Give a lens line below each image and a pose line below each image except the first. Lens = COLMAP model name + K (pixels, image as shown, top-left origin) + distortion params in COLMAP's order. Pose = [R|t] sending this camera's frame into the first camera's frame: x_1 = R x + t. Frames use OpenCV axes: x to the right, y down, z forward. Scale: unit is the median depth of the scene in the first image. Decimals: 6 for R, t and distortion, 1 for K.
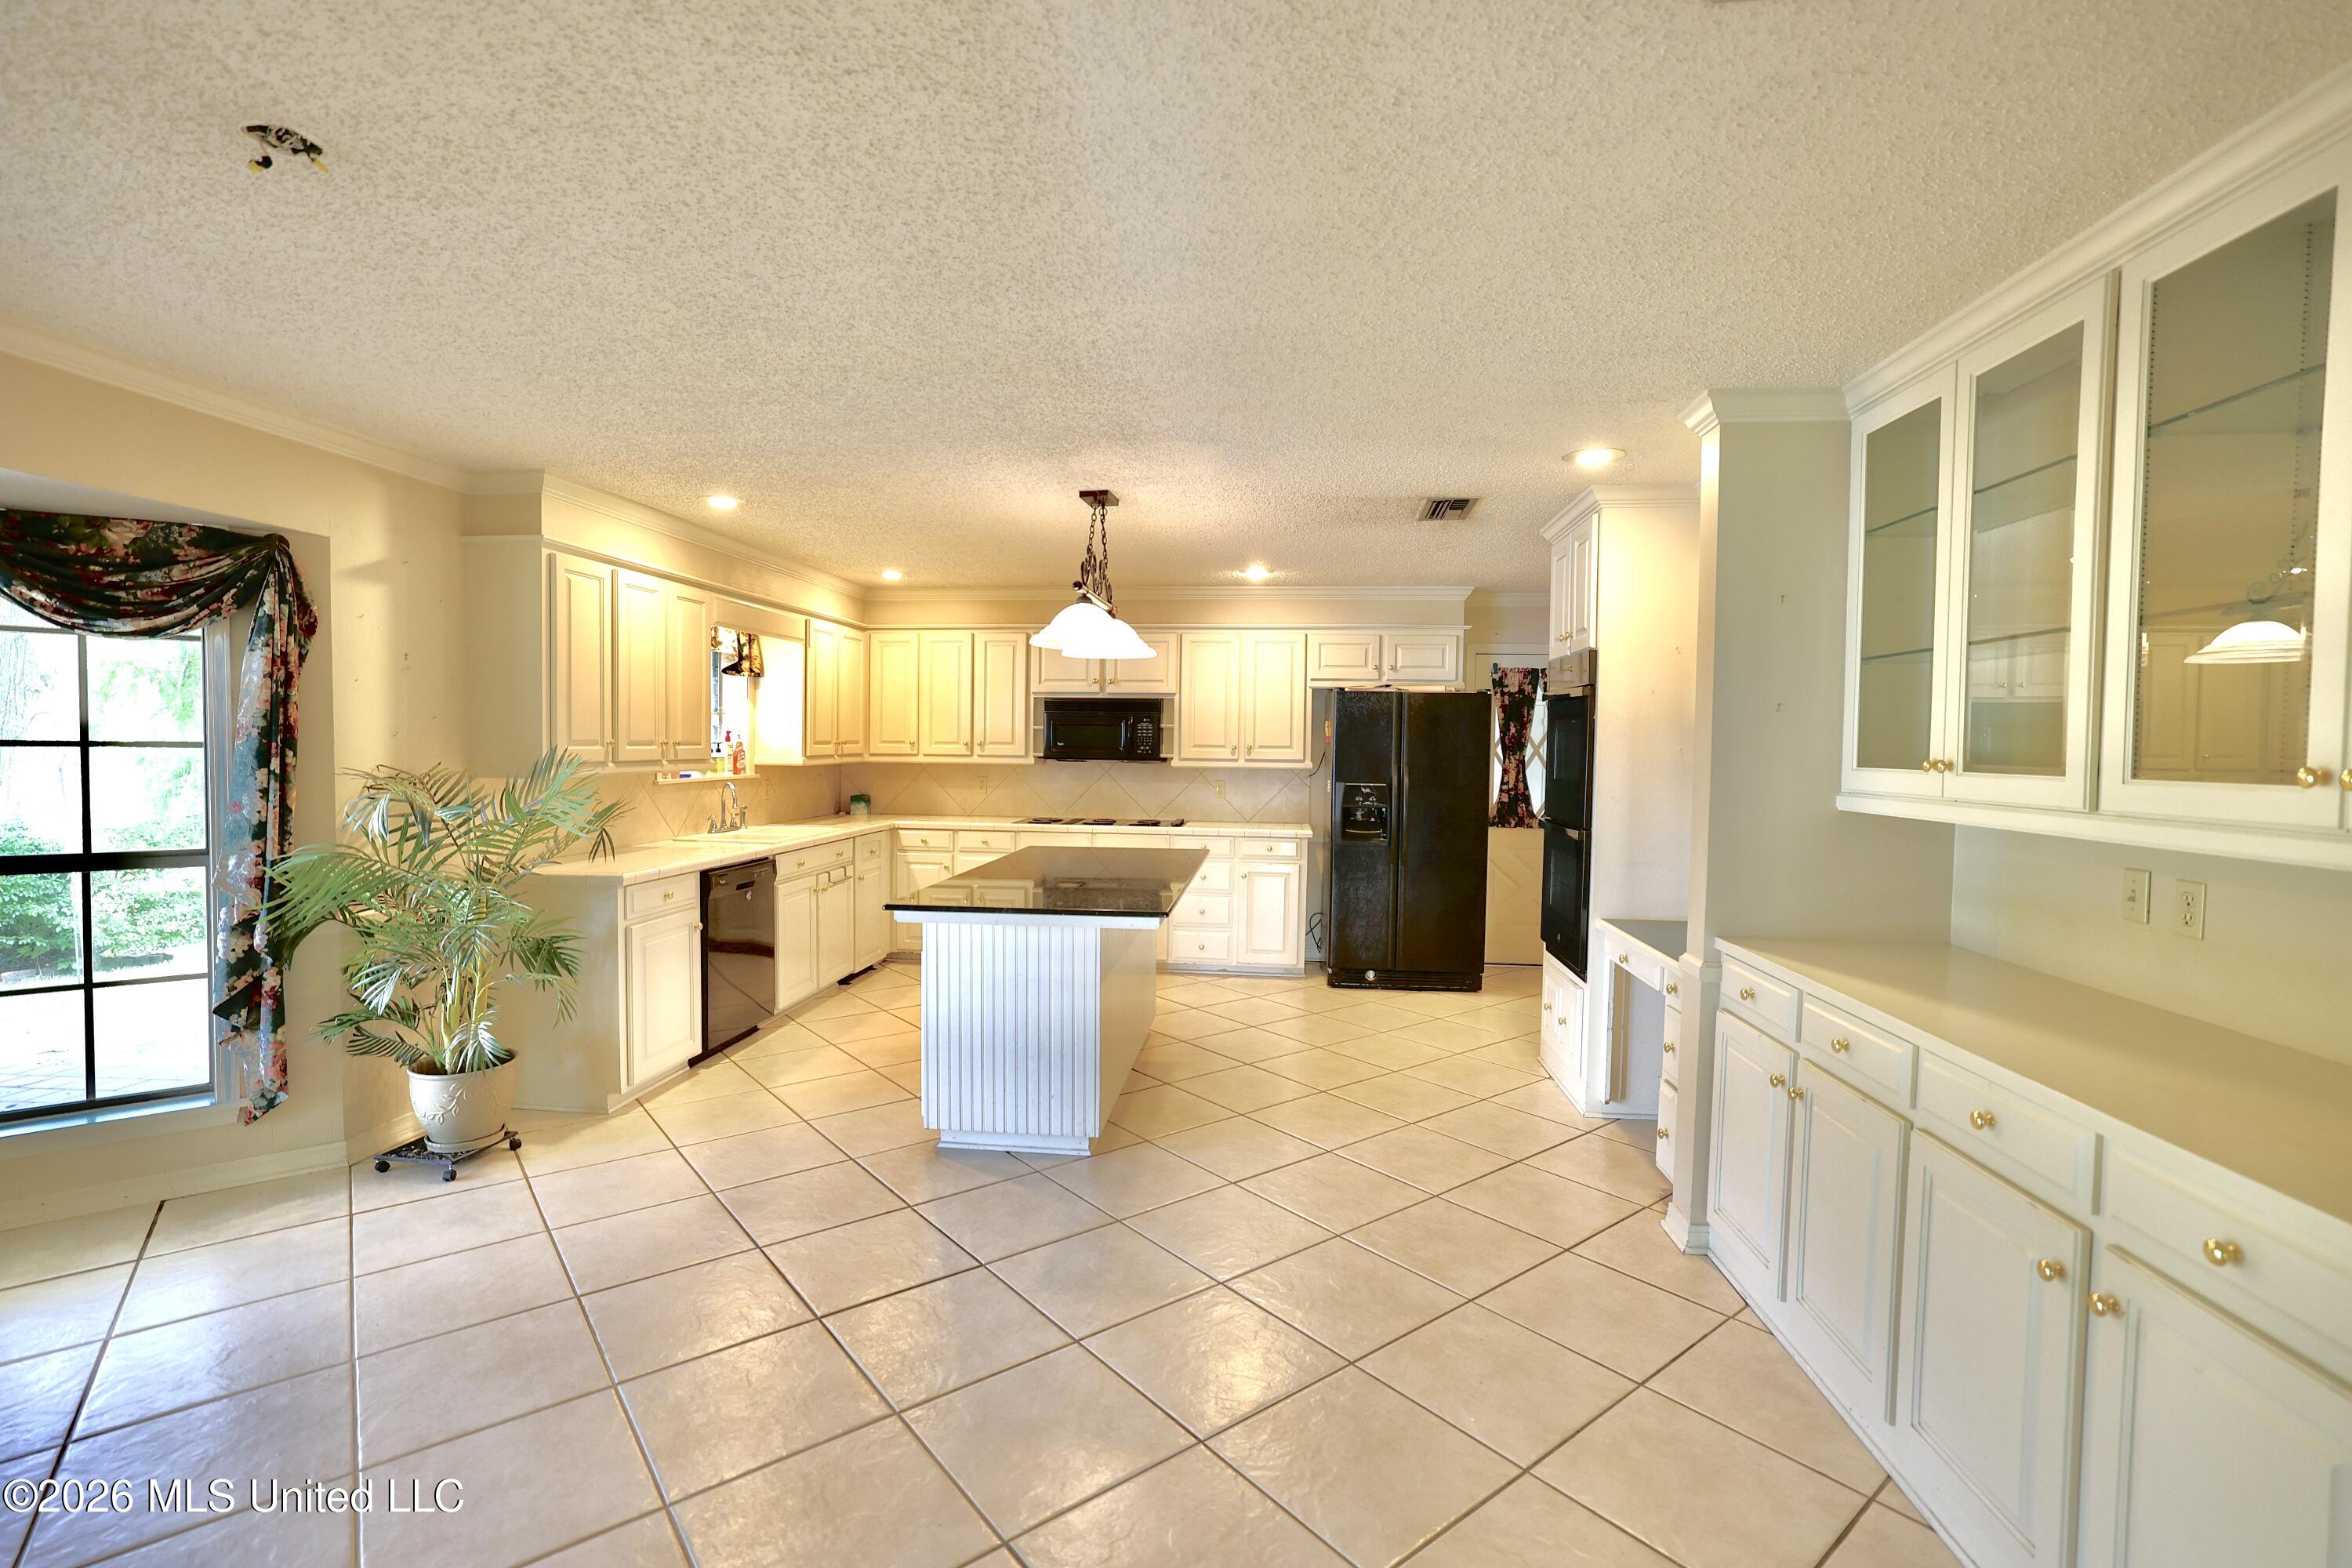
lens RADIAL K [[1059.5, 0, 1162.1], [0, 1059.5, 780.1], [0, 0, 1]] dist [-0.047684, 0.022367]
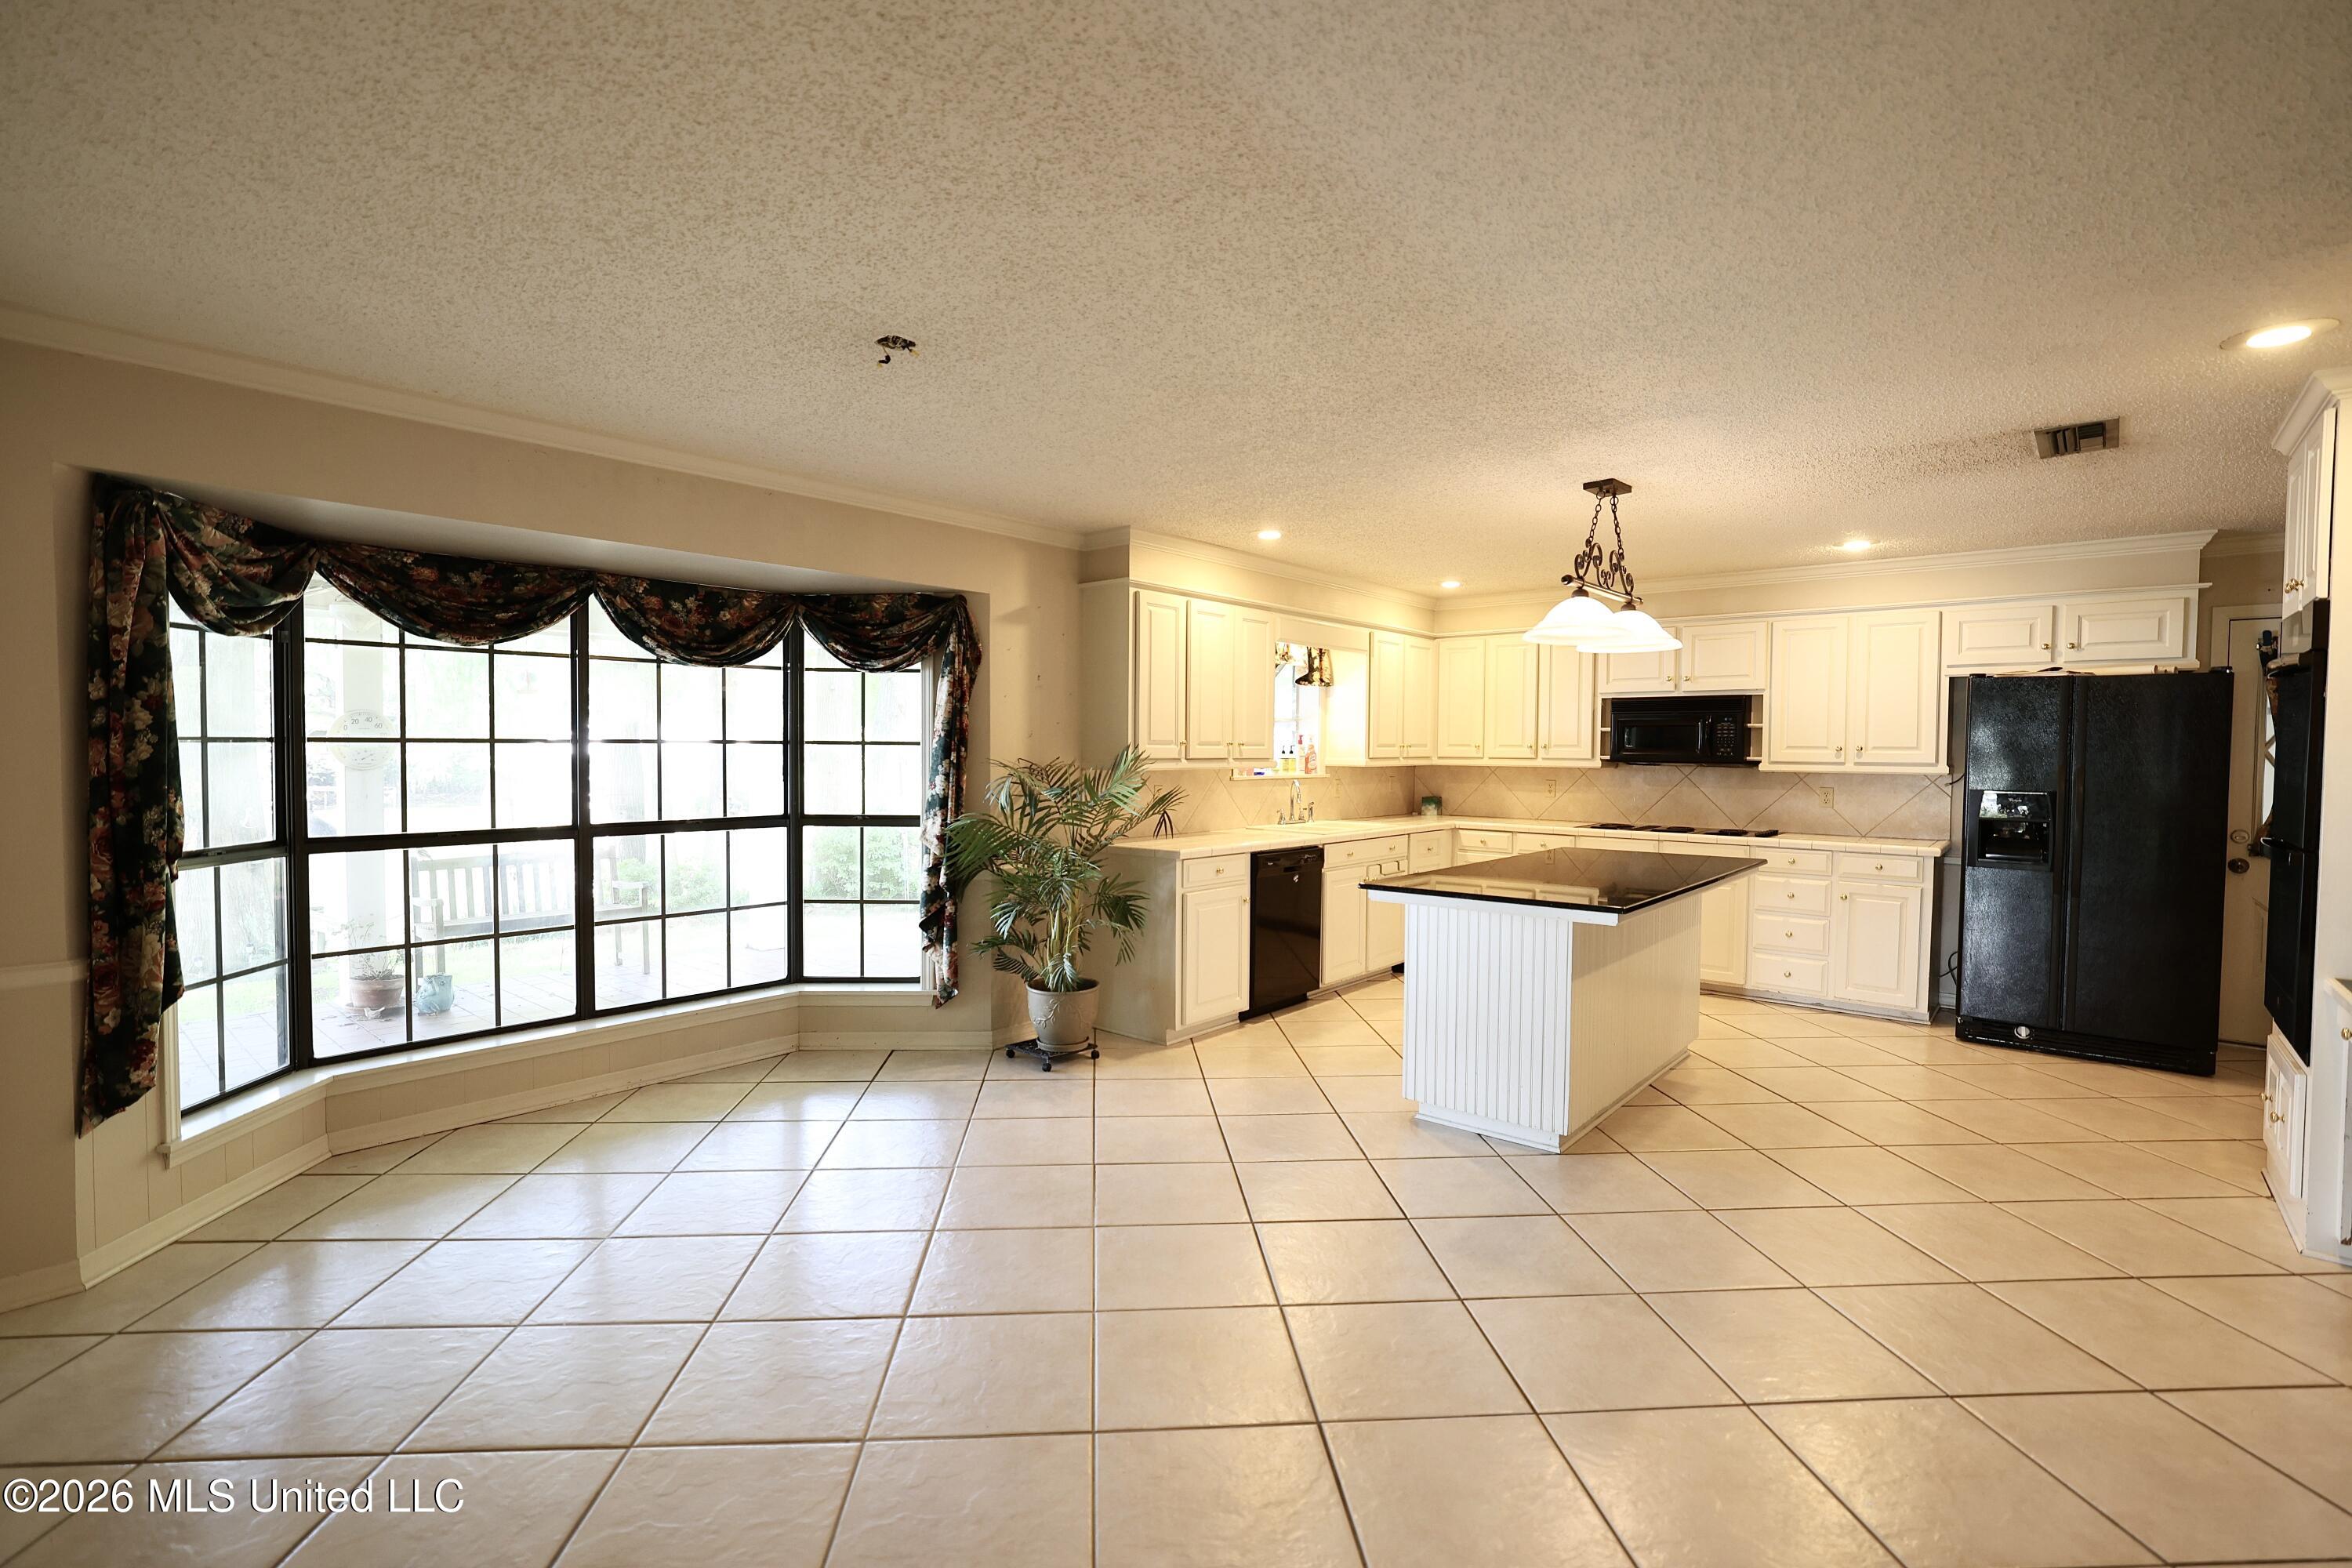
lens RADIAL K [[1059.5, 0, 1162.1], [0, 1059.5, 780.1], [0, 0, 1]] dist [-0.047684, 0.022367]
pose [[0.822459, 0.011062, -0.568717, 0.163462], [-0.018001, 0.999816, -0.006584, 0.017221], [0.568540, 0.015653, 0.822507, -0.025272]]
